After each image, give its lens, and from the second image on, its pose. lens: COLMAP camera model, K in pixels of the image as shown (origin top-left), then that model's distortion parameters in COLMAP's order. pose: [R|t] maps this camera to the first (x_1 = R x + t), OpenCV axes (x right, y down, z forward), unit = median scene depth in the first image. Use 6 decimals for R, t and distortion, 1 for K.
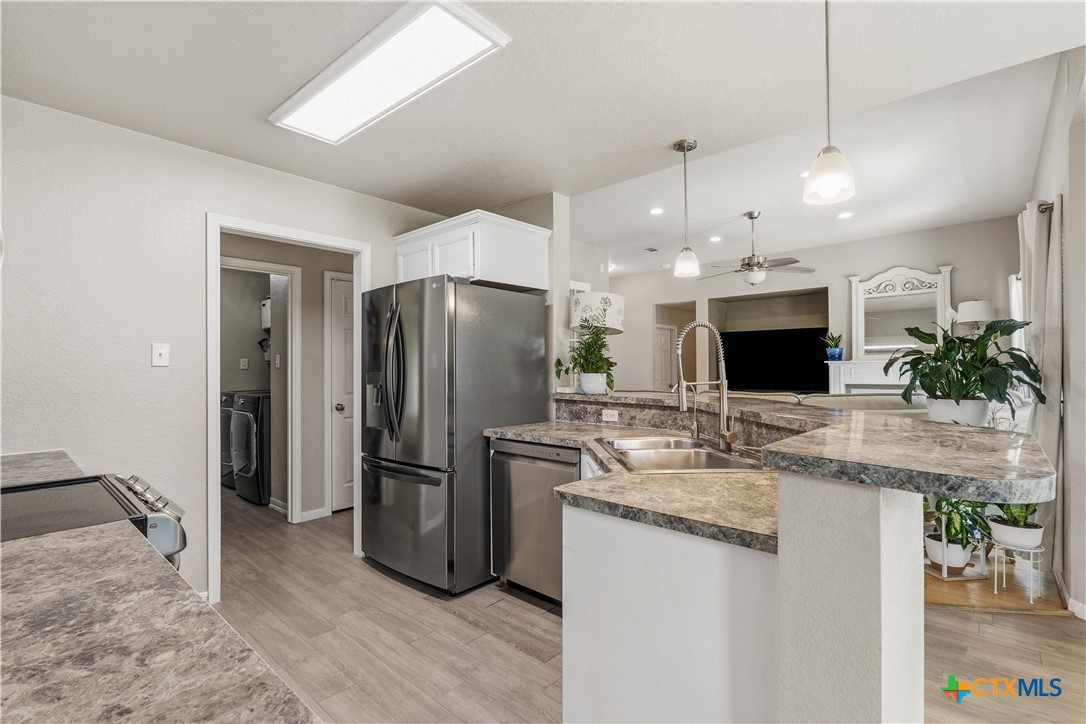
lens RADIAL K [[504.6, 0, 548.7], [0, 504.6, 366.4], [0, 0, 1]] dist [0.004652, -0.000432]
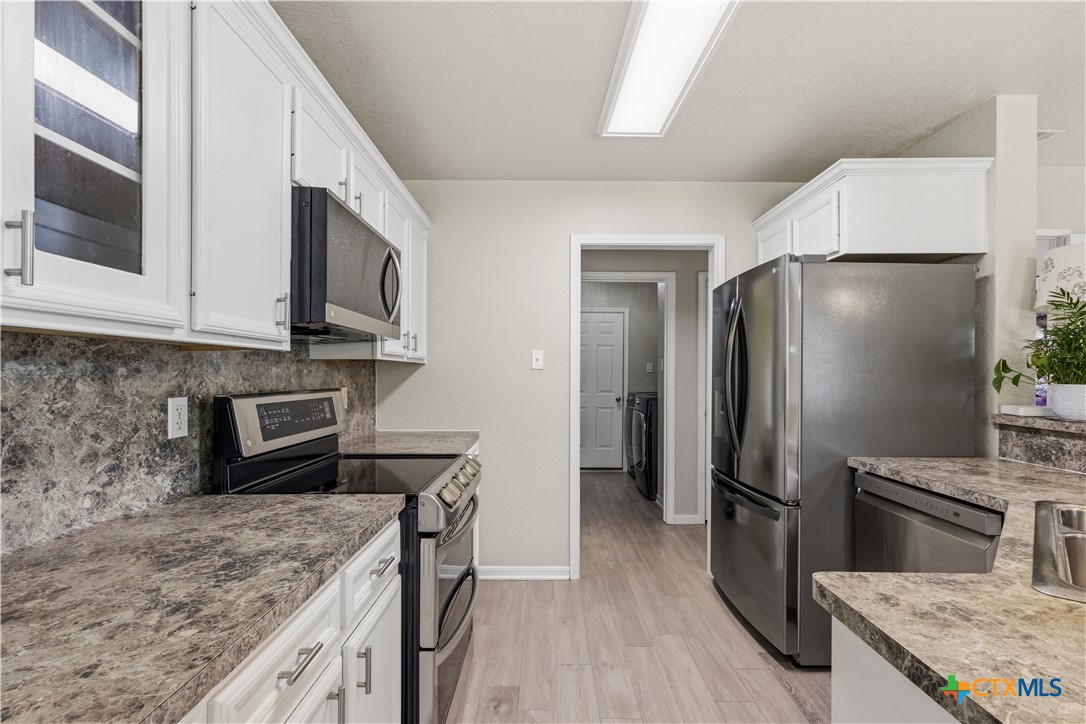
lens RADIAL K [[504.6, 0, 547.8], [0, 504.6, 369.6], [0, 0, 1]] dist [0.004652, -0.000432]
pose [[0.667846, 0.004143, -0.744288, 0.113842], [-0.005063, 0.999987, 0.001024, -0.000475], [0.744282, 0.003084, 0.667858, 0.167131]]
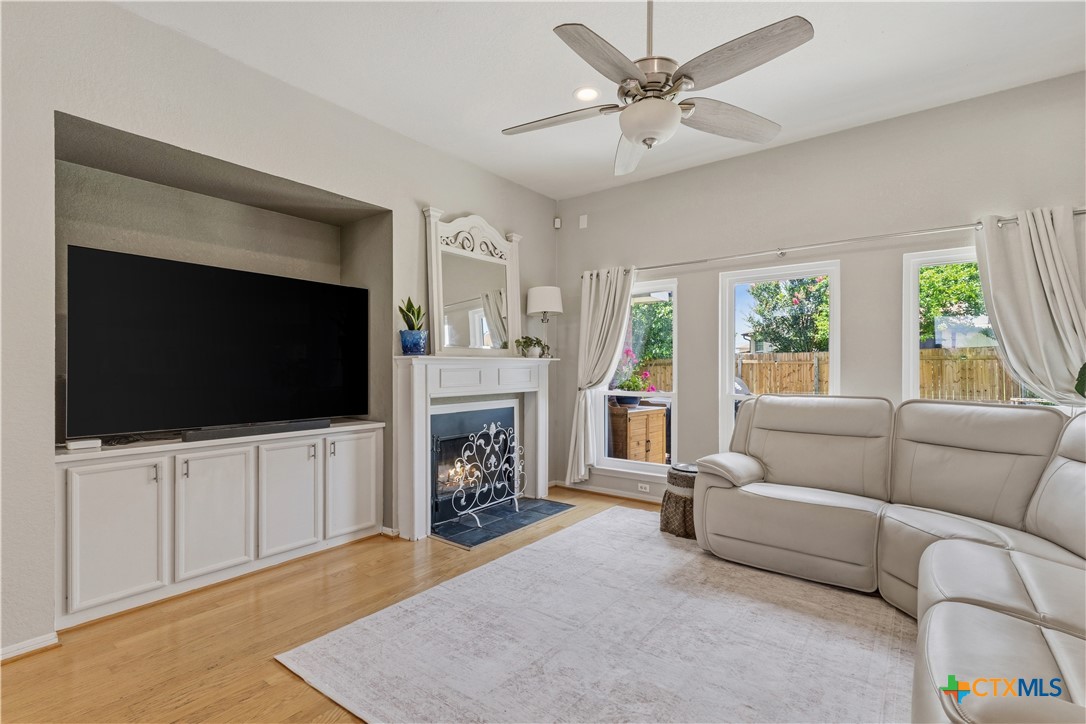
lens RADIAL K [[504.6, 0, 550.7], [0, 504.6, 370.6], [0, 0, 1]] dist [0.004652, -0.000432]
pose [[-0.072496, 0.000649, 0.997368, 0.196102], [-0.006573, 0.999978, -0.001128, 0.031113], [-0.997347, -0.006637, -0.072490, 5.947072]]
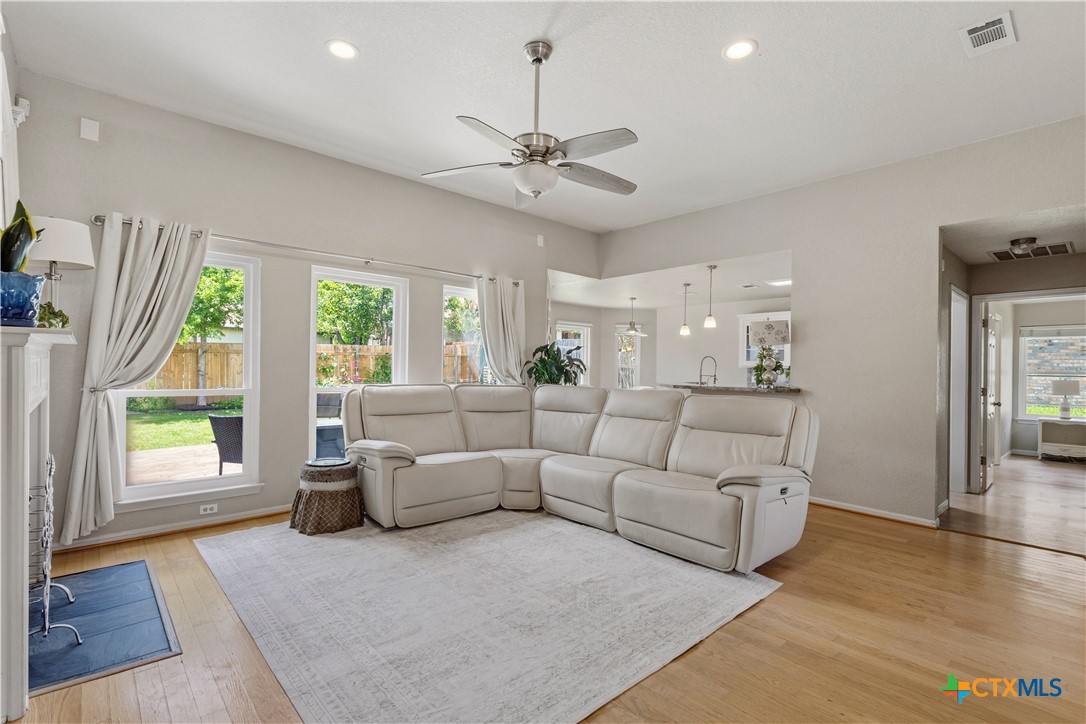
lens RADIAL K [[504.6, 0, 545.2], [0, 504.6, 368.6], [0, 0, 1]] dist [0.004652, -0.000432]
pose [[-0.993956, -0.009960, 0.109327, 1.845173], [-0.010423, 0.999939, -0.003658, 0.052833], [-0.109284, -0.004776, -0.993999, 8.088391]]
